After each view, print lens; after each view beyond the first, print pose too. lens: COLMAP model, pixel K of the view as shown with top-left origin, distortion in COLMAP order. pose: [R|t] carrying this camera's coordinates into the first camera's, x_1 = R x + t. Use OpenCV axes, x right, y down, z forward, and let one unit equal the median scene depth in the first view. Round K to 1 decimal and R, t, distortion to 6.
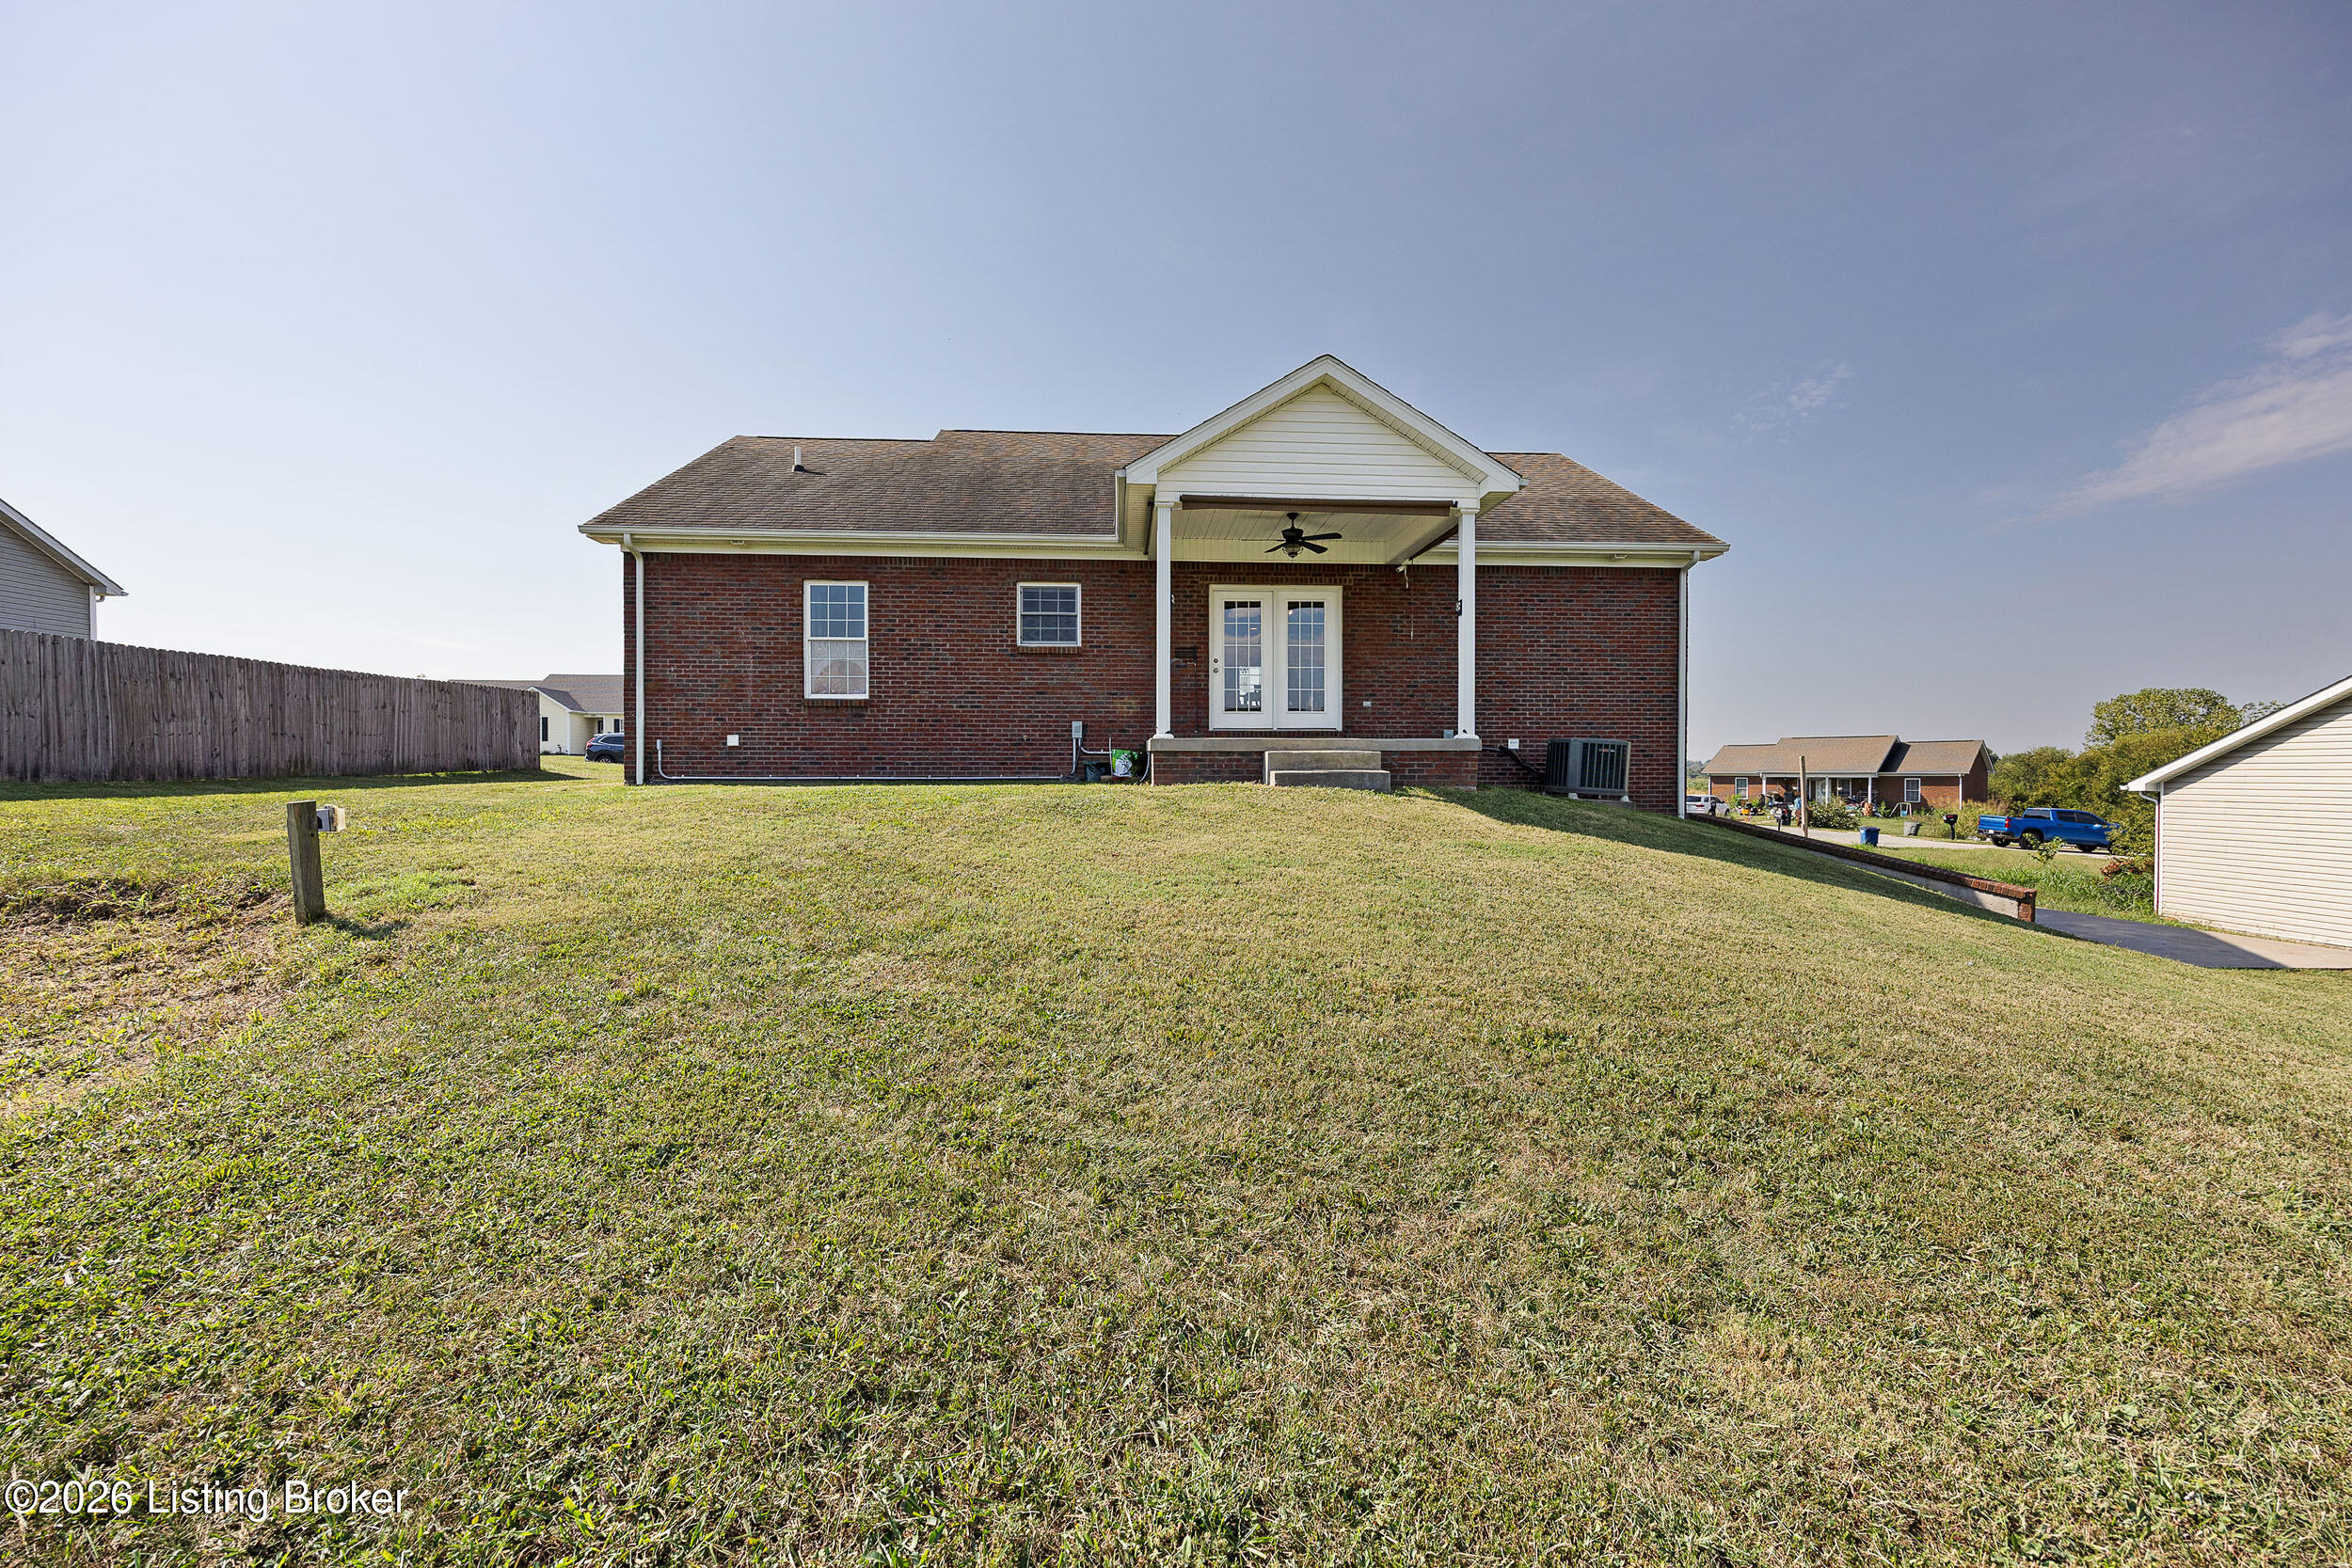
lens RADIAL K [[964.2, 0, 1176.0], [0, 964.2, 784.0], [0, 0, 1]] dist [-0.004372, 0.000047]
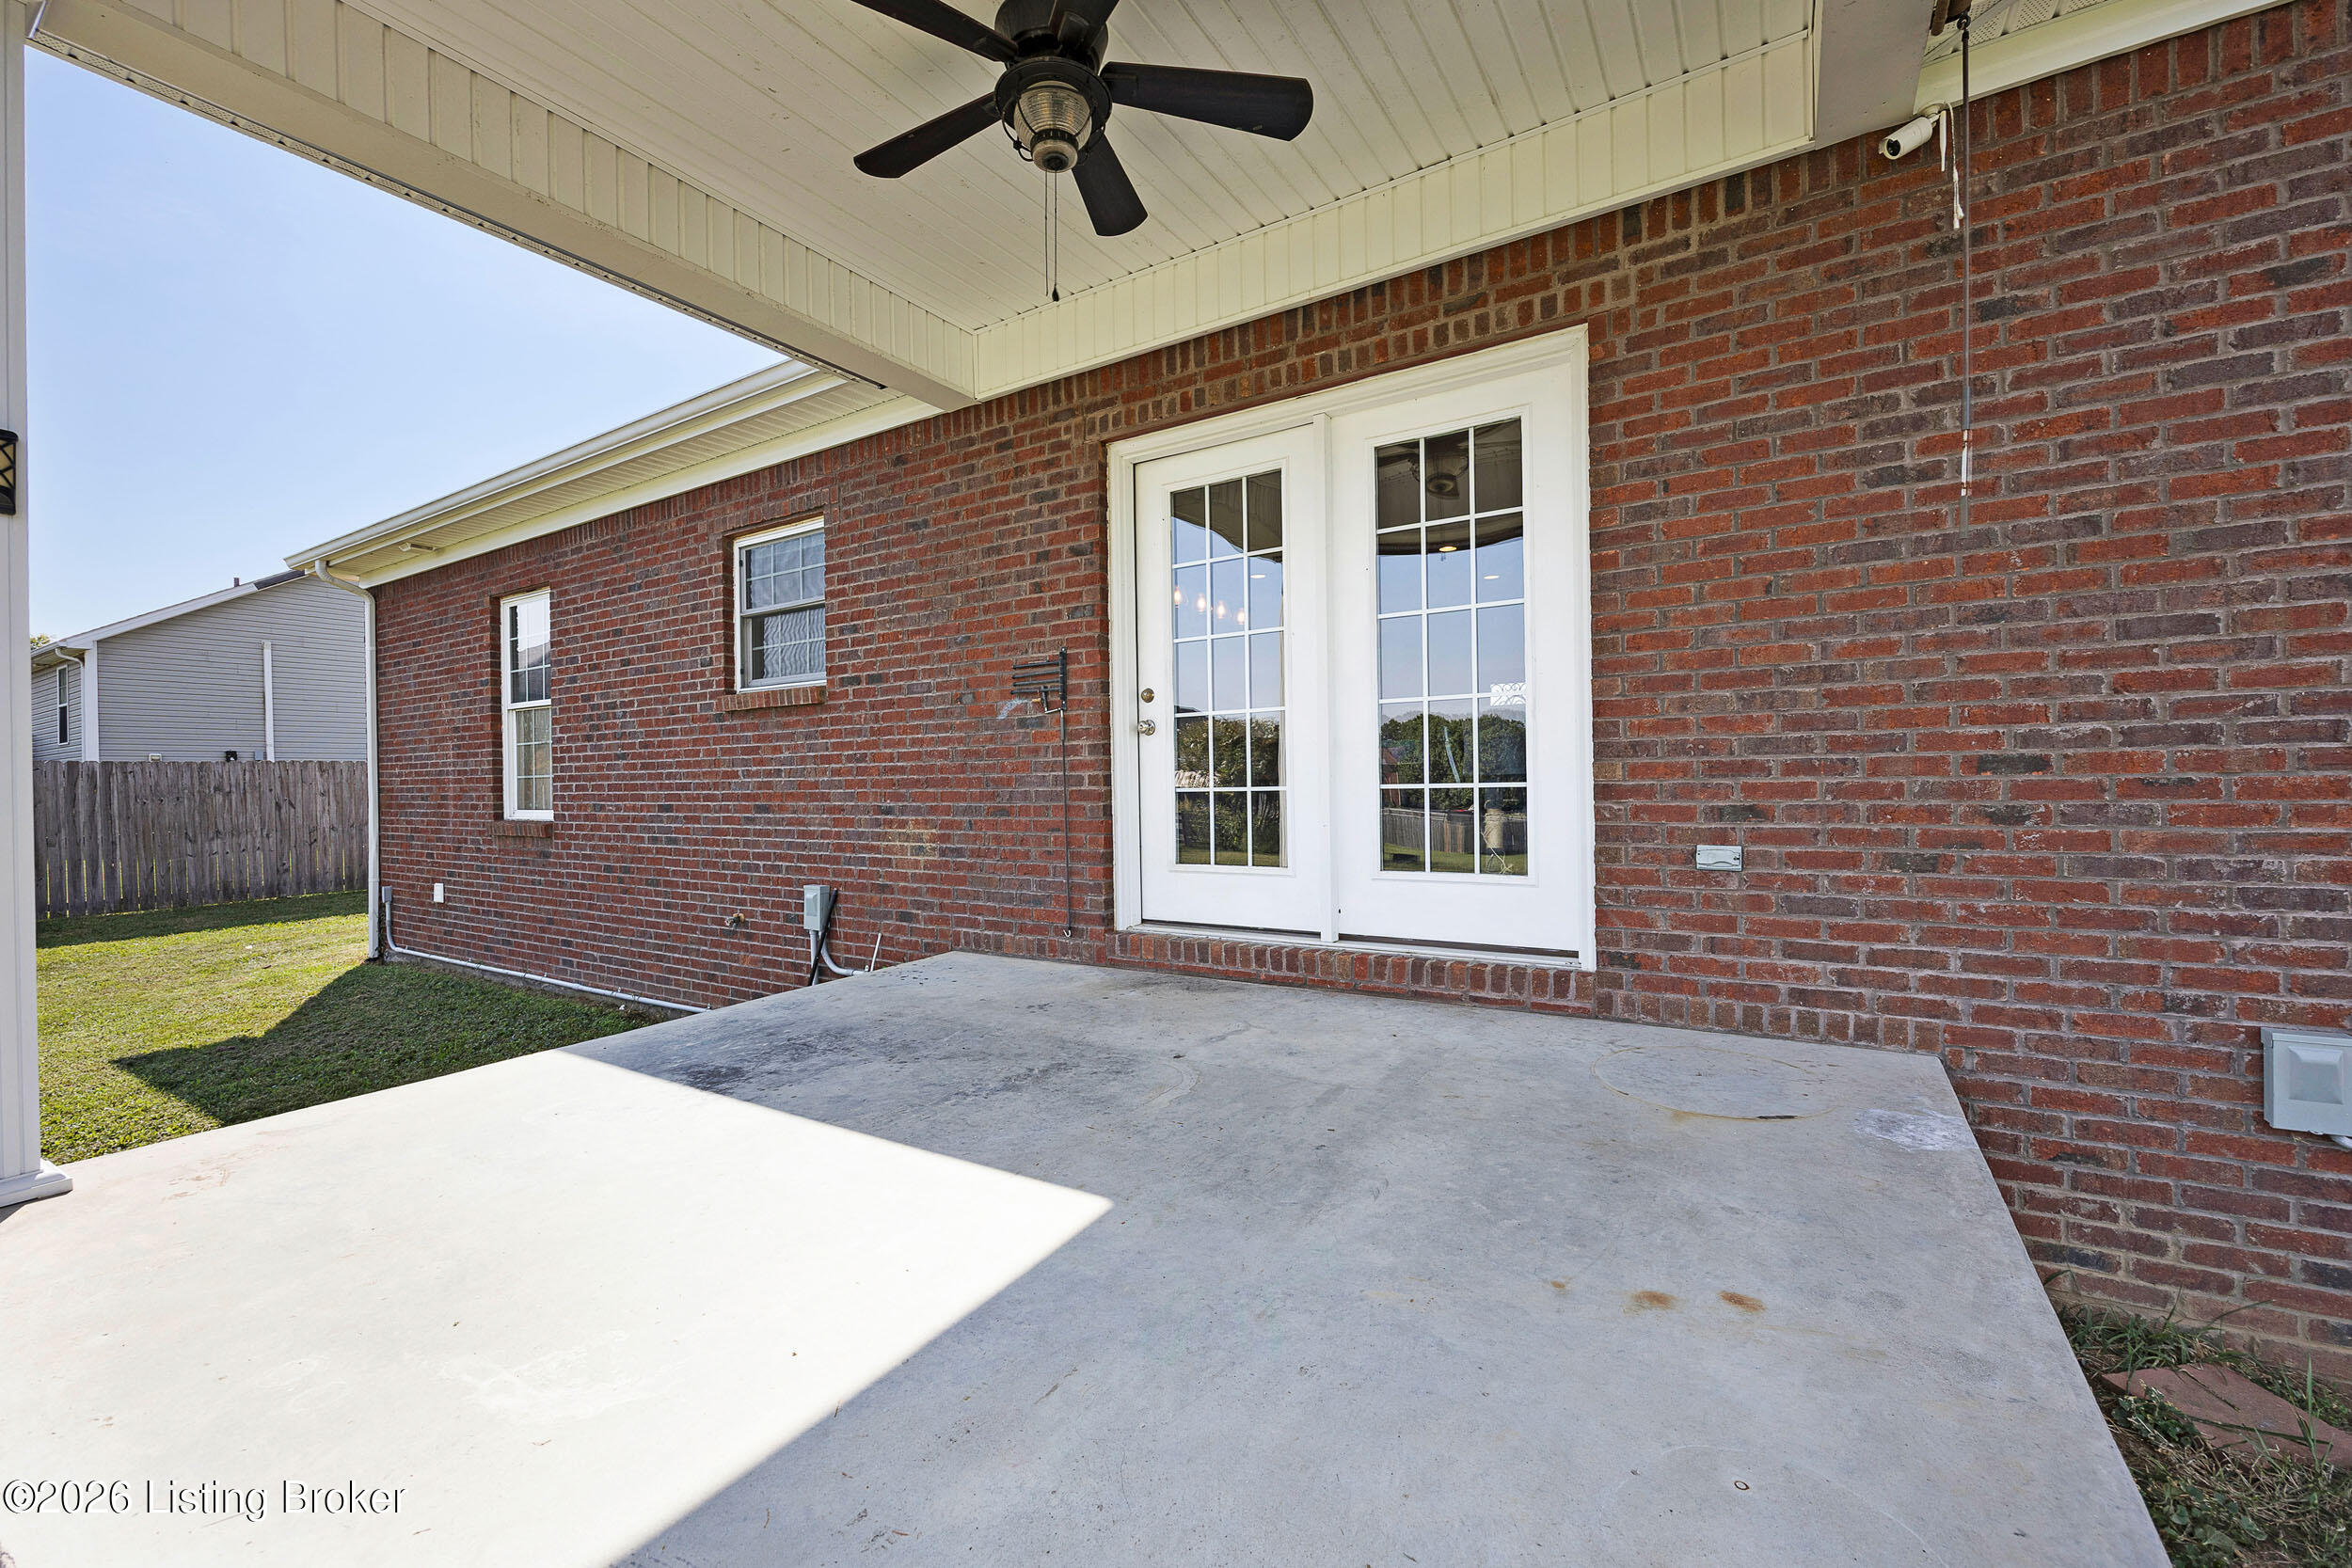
lens RADIAL K [[964.2, 0, 1176.0], [0, 964.2, 784.0], [0, 0, 1]] dist [-0.004372, 0.000047]
pose [[0.807051, -0.011978, -0.590360, 0.226856], [0.006154, 0.999911, -0.011874, -0.097172], [0.590450, 0.005950, 0.807053, 0.767604]]
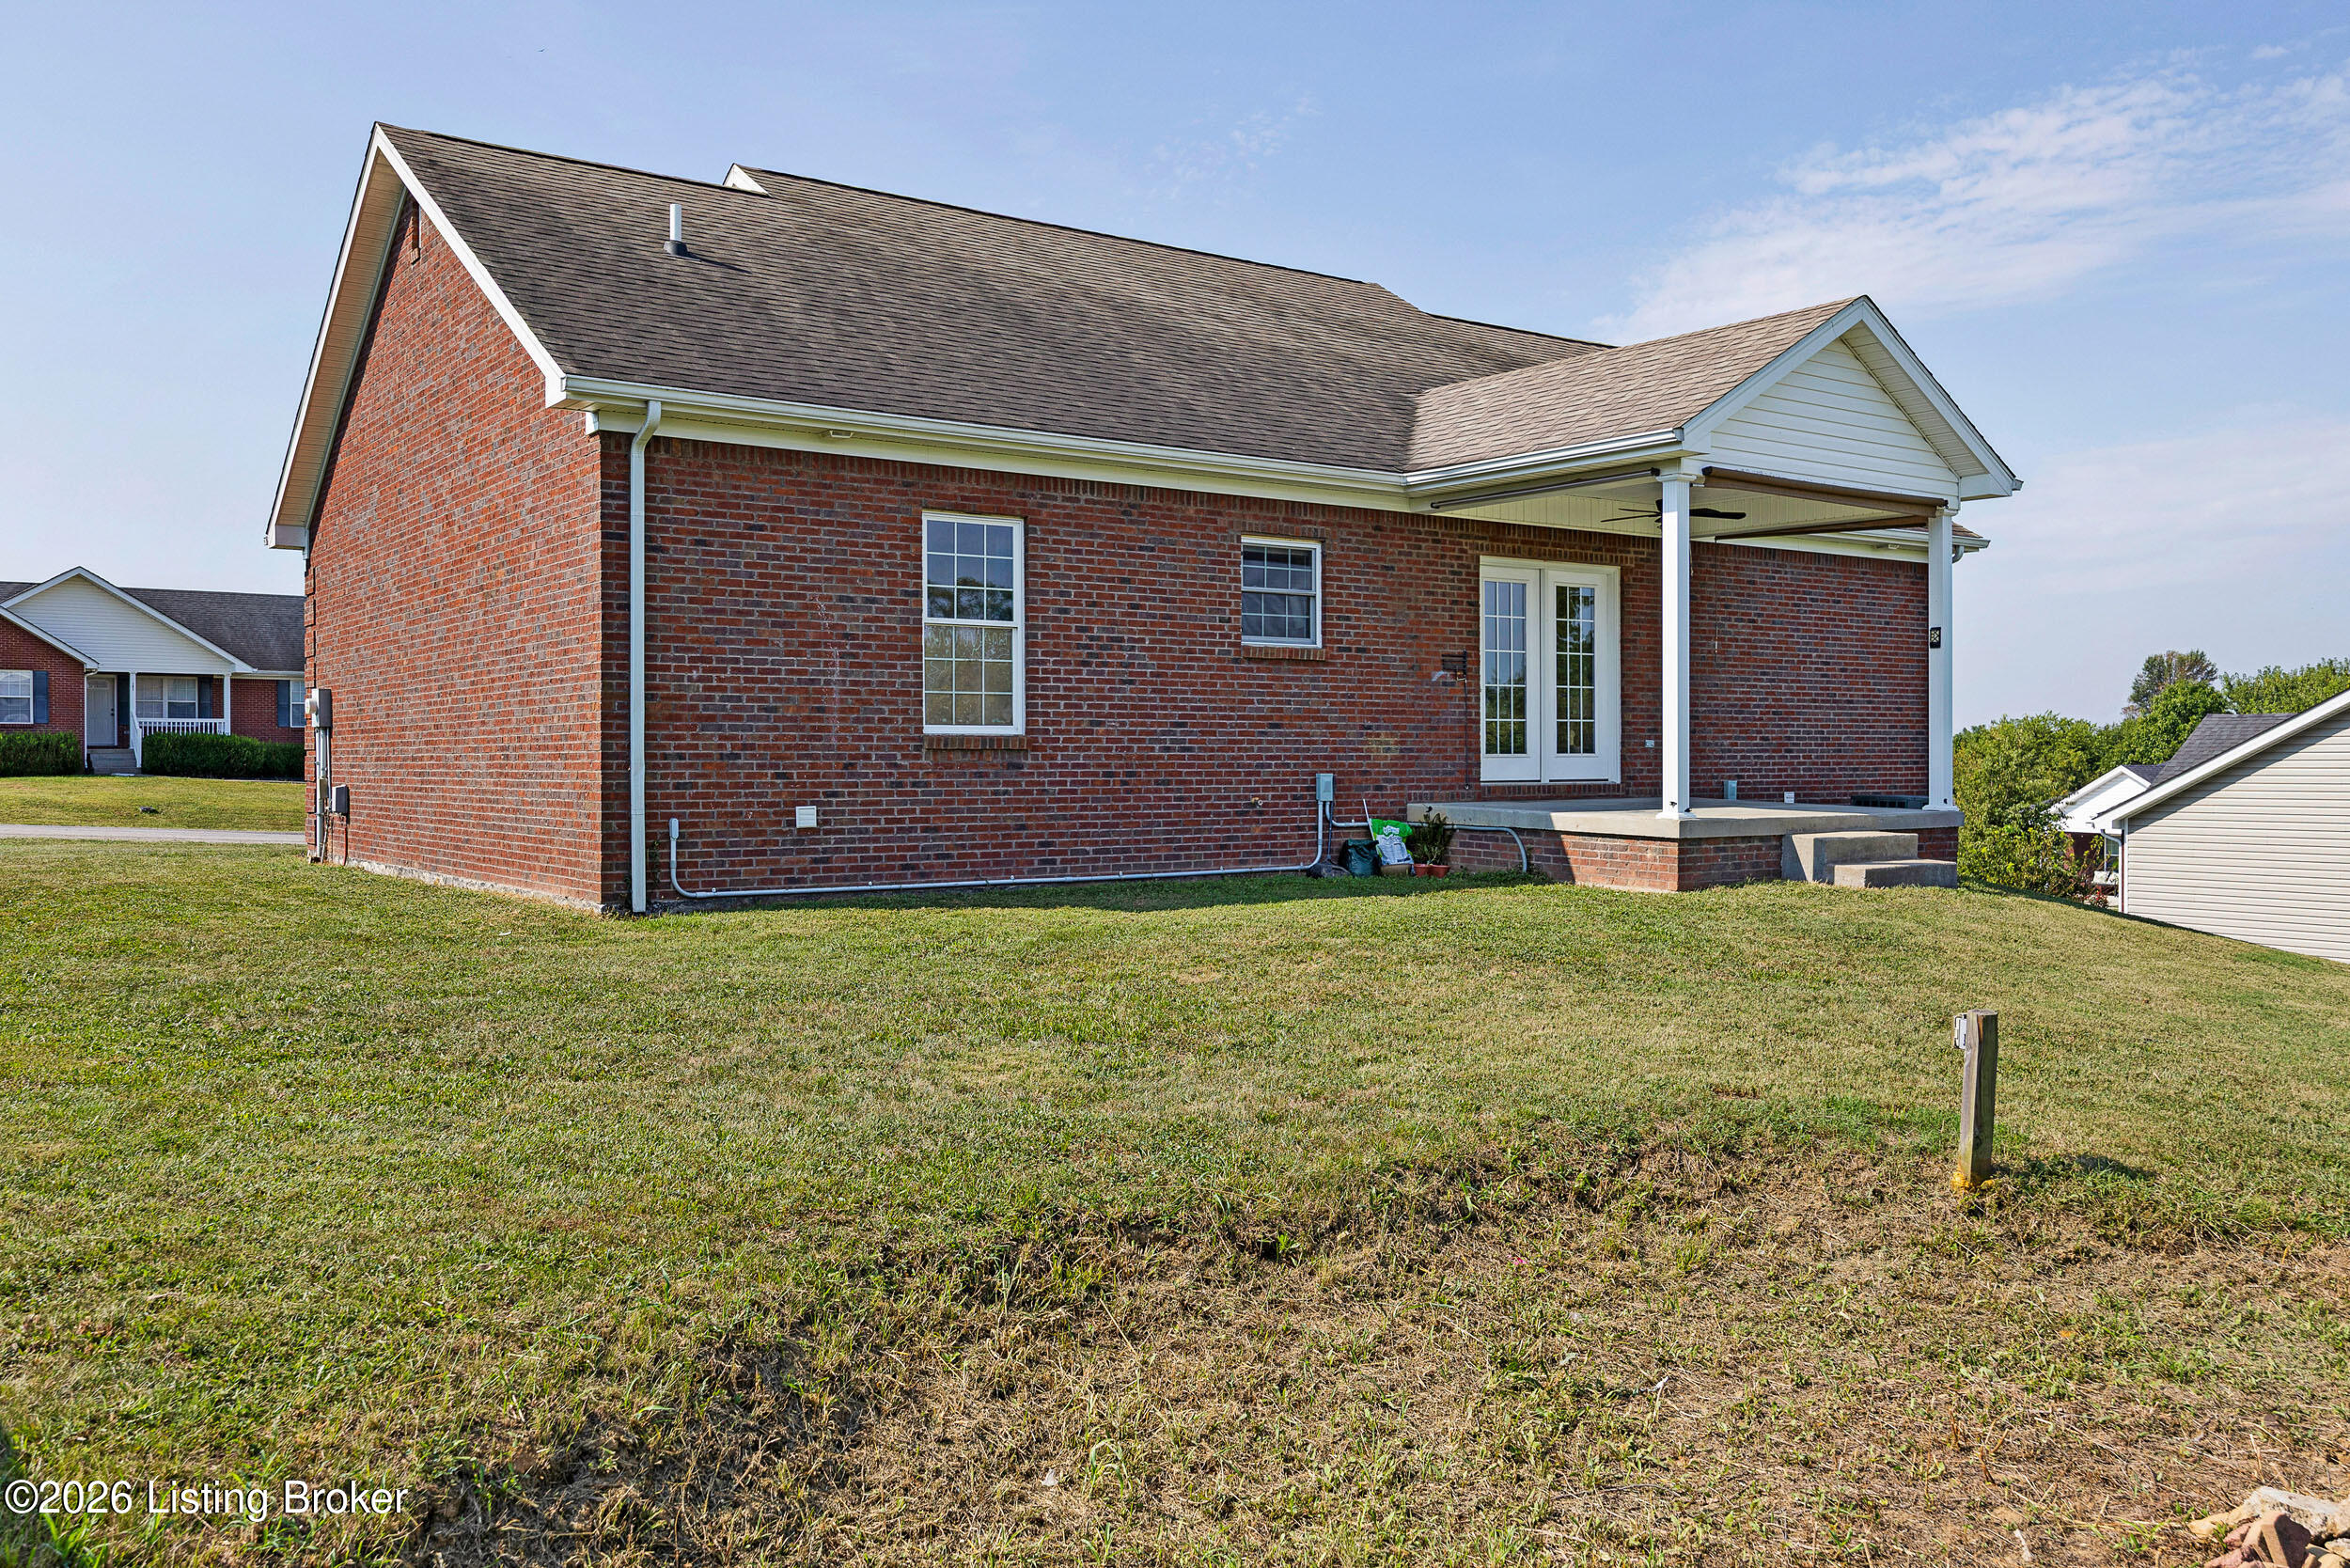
lens RADIAL K [[1953.9, 0, 1174.8], [0, 1953.9, 737.4], [0, 0, 1]] dist [-0.003573, -0.002460]
pose [[0.845564, 0.004573, 0.533855, -0.815123], [0.006964, 0.999784, -0.019593, -0.063195], [-0.533829, 0.020285, 0.845349, 0.022297]]
